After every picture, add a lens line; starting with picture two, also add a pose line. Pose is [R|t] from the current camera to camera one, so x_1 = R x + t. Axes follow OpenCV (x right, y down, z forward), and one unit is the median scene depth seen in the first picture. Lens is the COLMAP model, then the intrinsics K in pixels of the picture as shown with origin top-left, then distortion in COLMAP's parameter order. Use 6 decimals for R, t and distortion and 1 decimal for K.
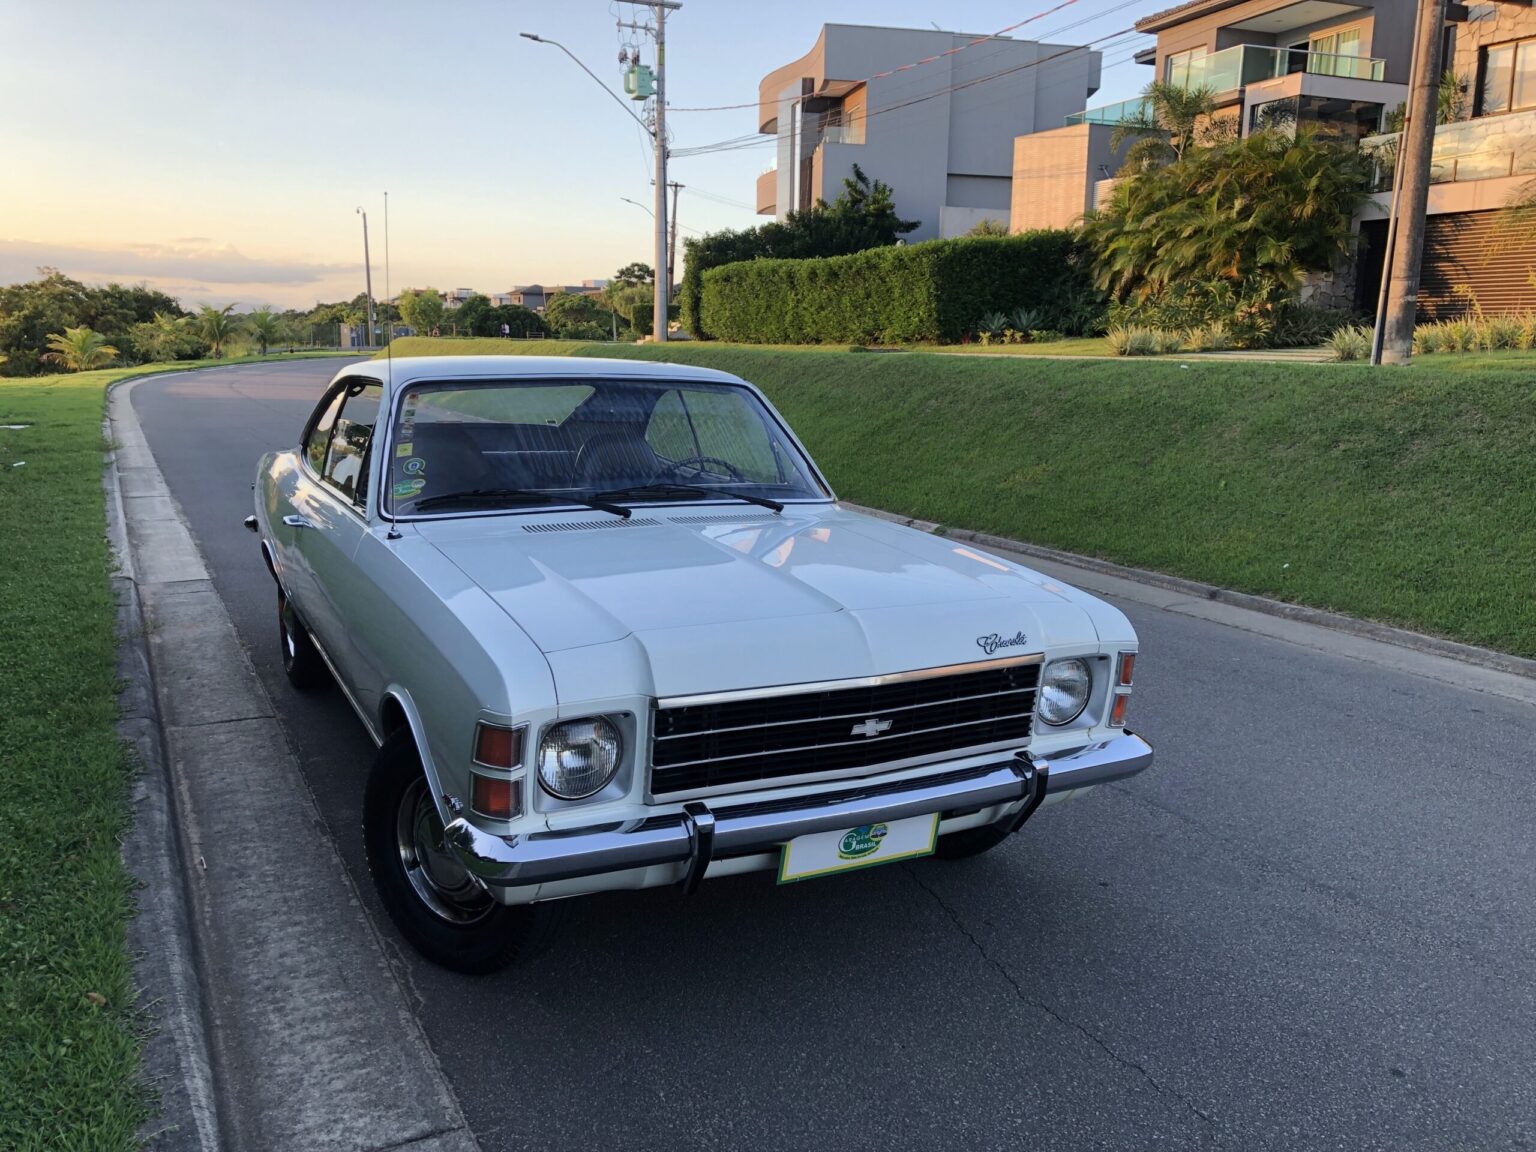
lens RADIAL K [[1237.2, 0, 772.0], [0, 1237.2, 584.1], [0, 0, 1]] dist [0.026945, -0.046080]
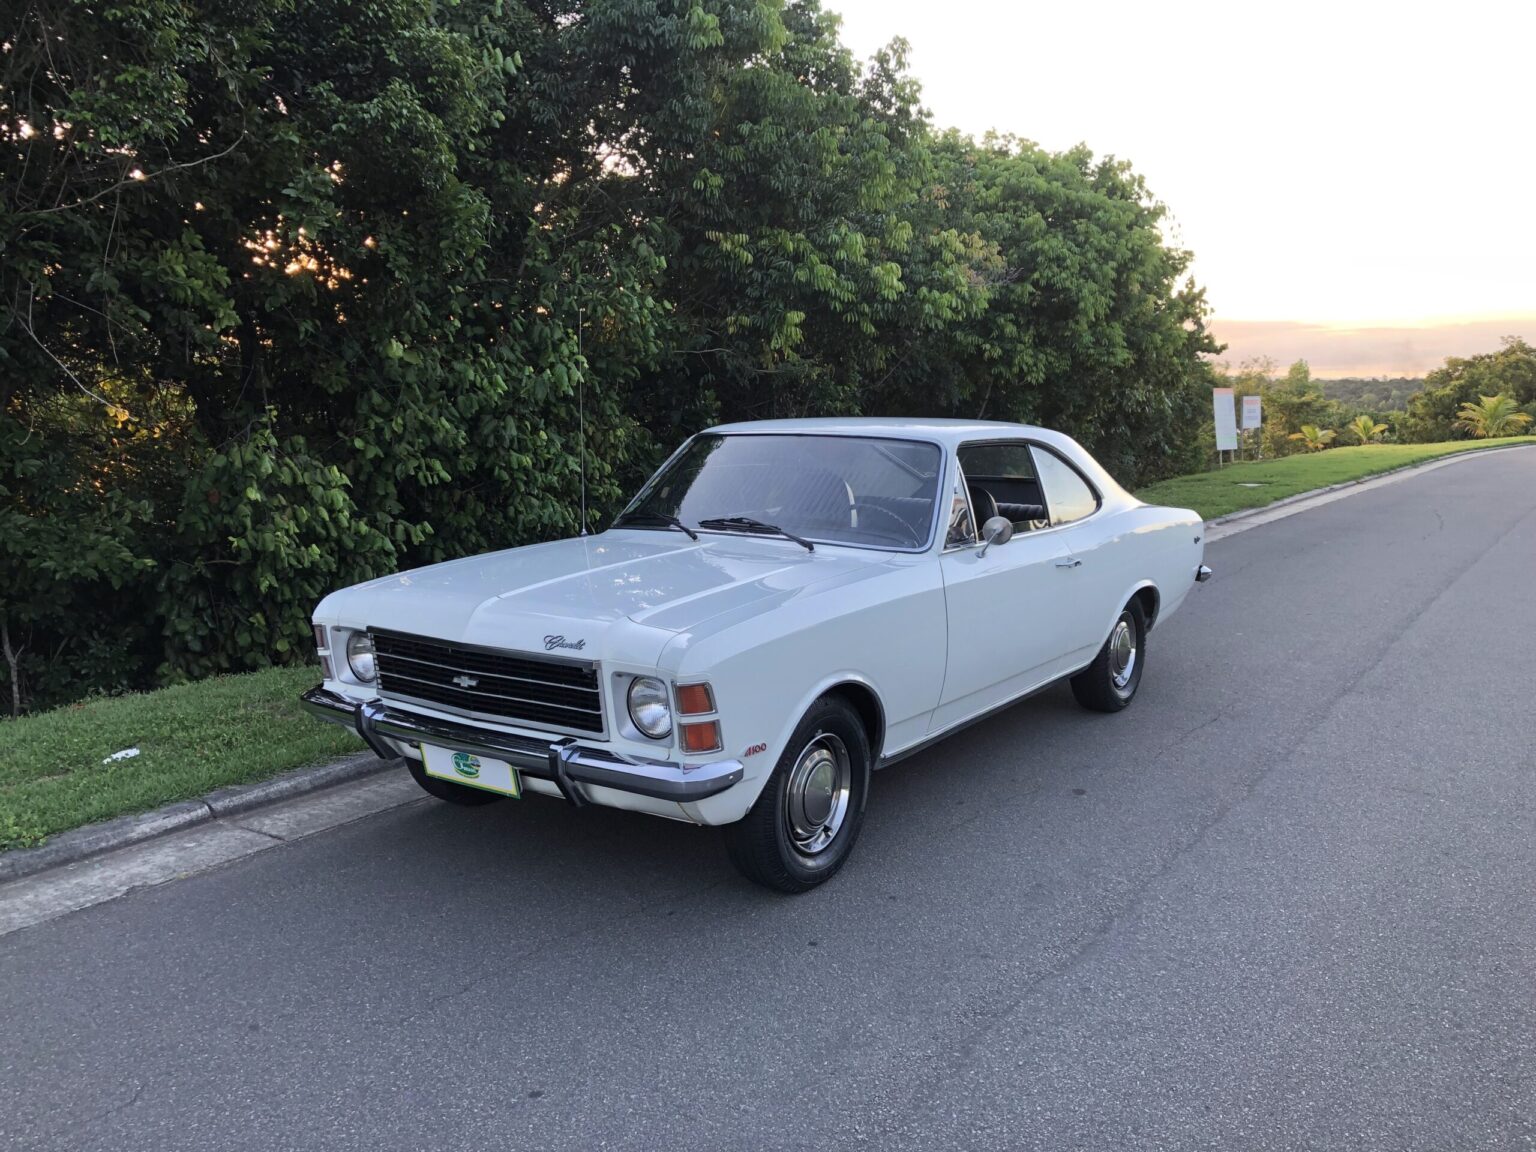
lens RADIAL K [[1237.2, 0, 772.0], [0, 1237.2, 584.1], [0, 0, 1]] dist [0.026945, -0.046080]
pose [[0.475958, 0.107242, -0.872905, 0.104606], [-0.153884, 0.987381, 0.037400, -0.006913], [0.865901, 0.116525, 0.486454, 0.044716]]
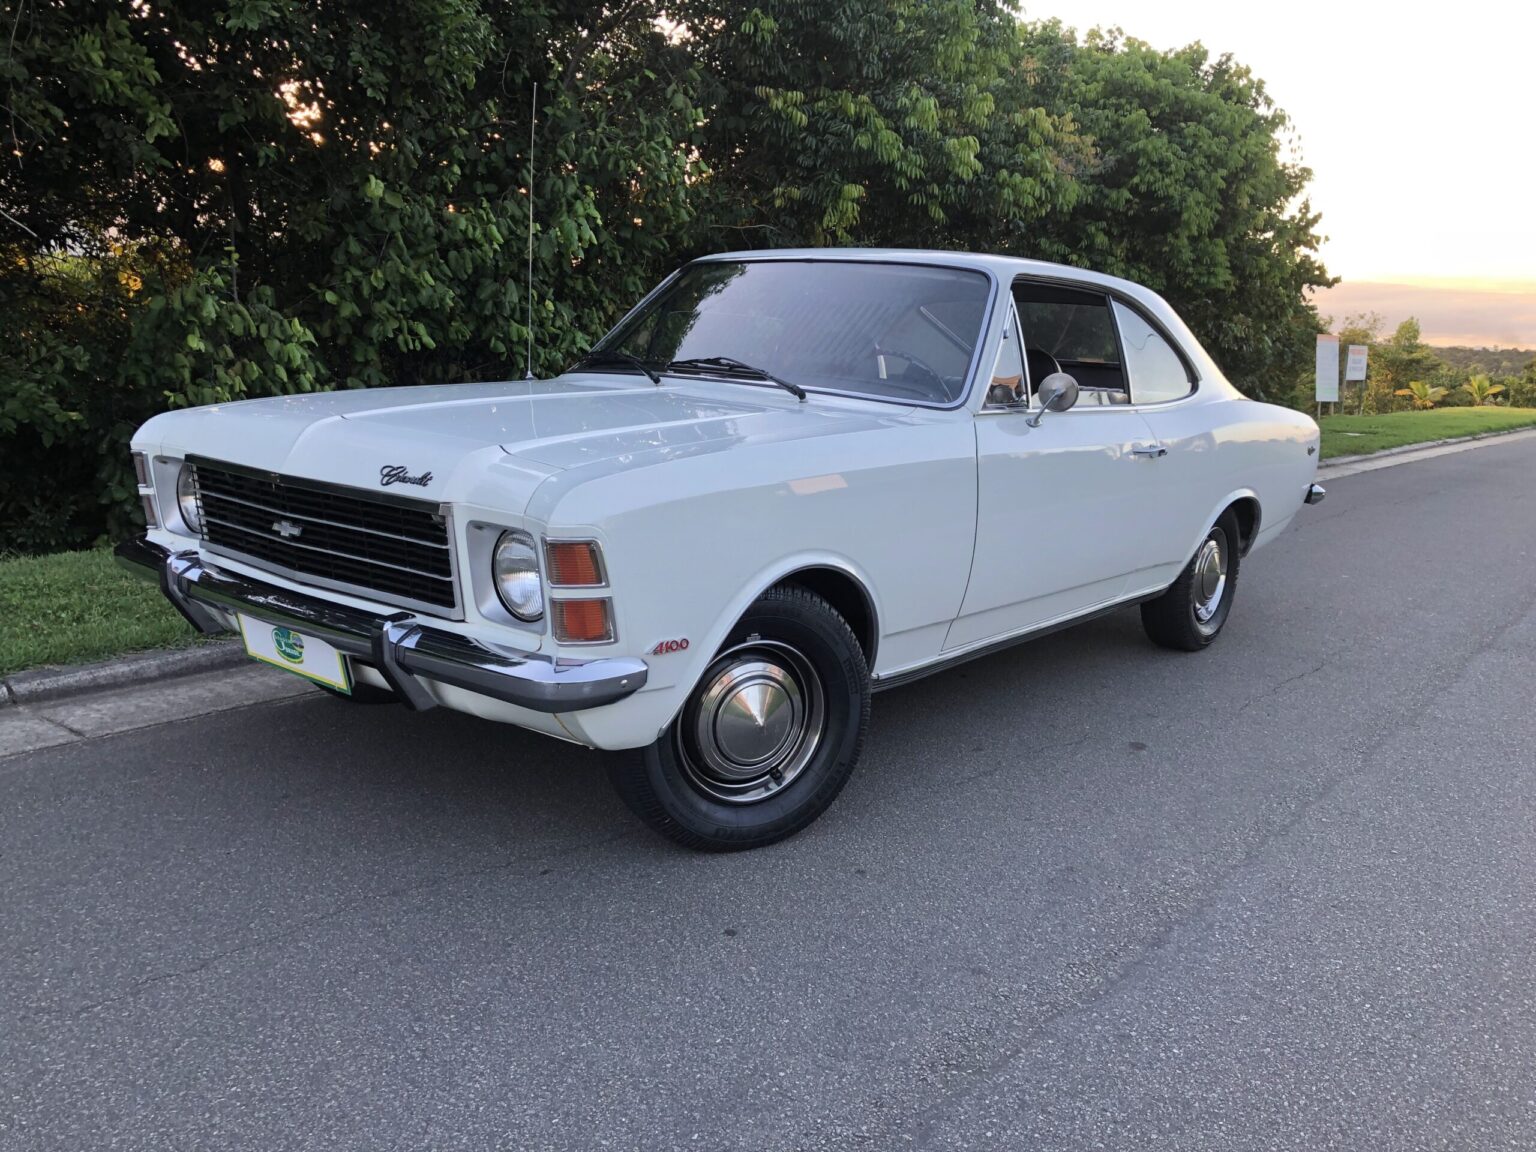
lens RADIAL K [[1242.8, 0, 769.7], [0, 1242.8, 602.9], [0, 0, 1]] dist [0.004328, -0.002931]
pose [[0.417719, 0.190171, -0.888451, 0.082172], [-0.208475, 0.971822, 0.109998, -0.001298], [0.884335, 0.139271, 0.445595, 0.066940]]
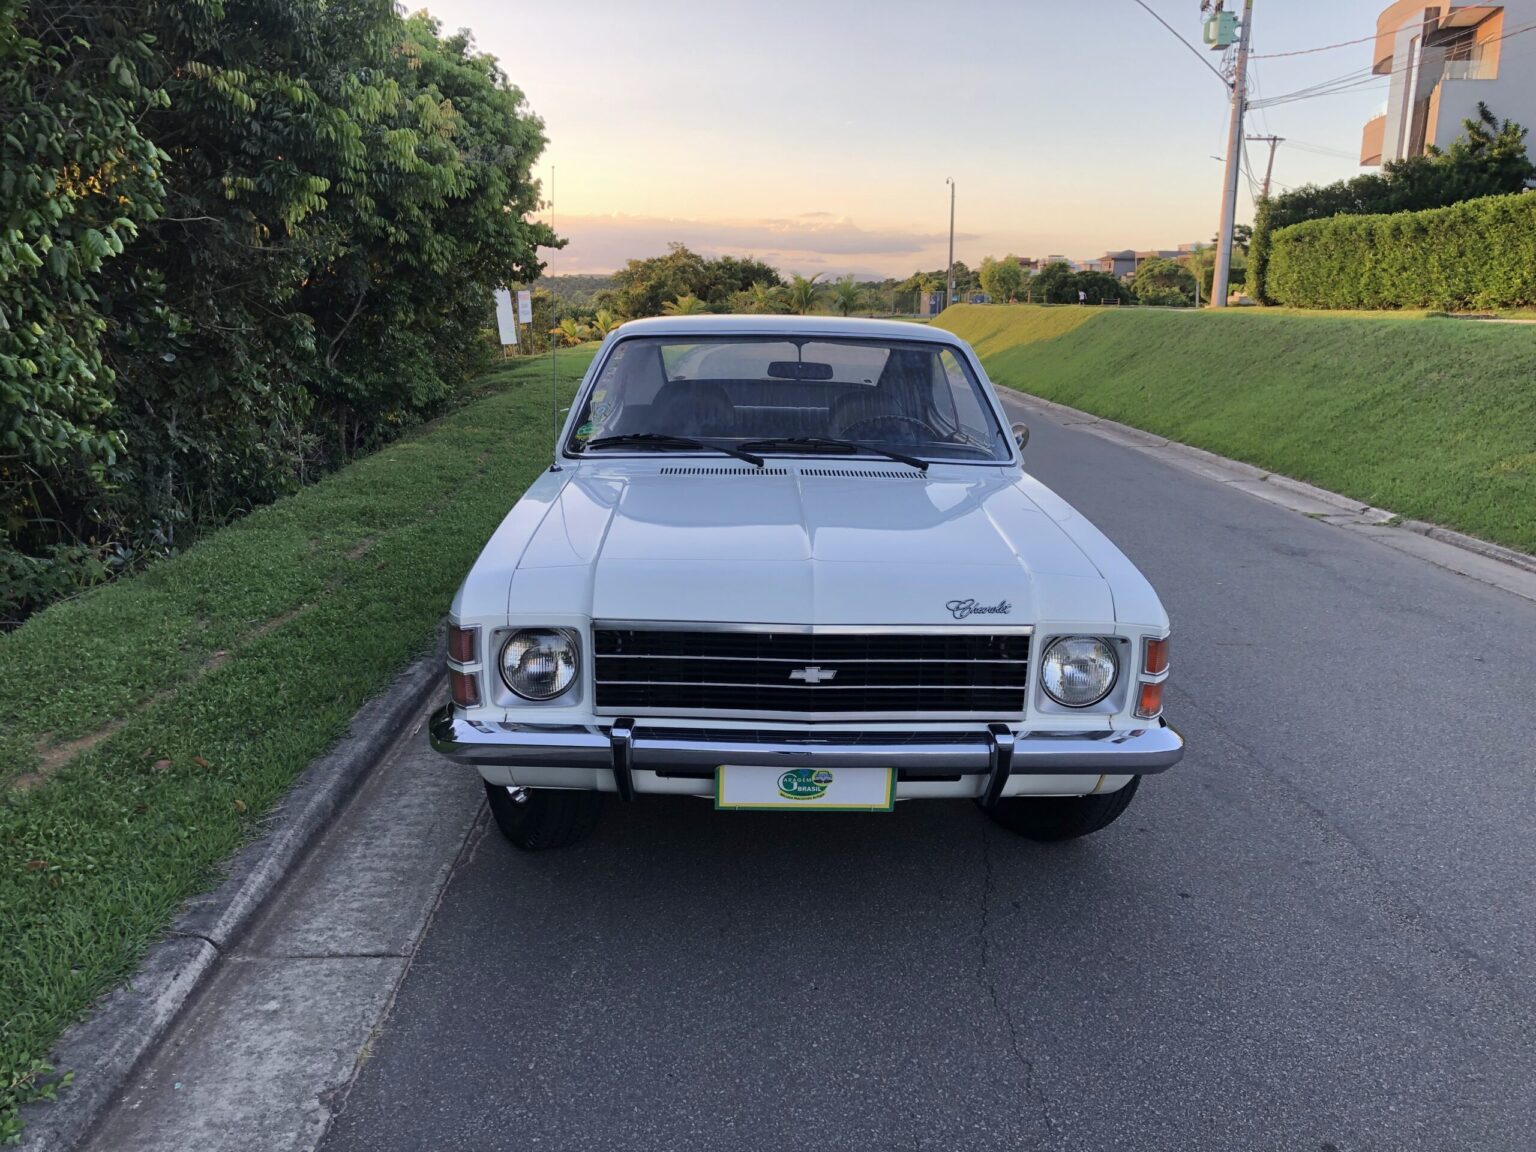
lens RADIAL K [[1241.4, 0, 775.8], [0, 1241.4, 570.2], [0, 0, 1]] dist [0.040857, -0.054443]
pose [[0.902131, 0.090605, -0.421842, 0.035010], [-0.084719, 0.995867, 0.032722, -0.000110], [0.423063, 0.006218, 0.906079, 0.003821]]
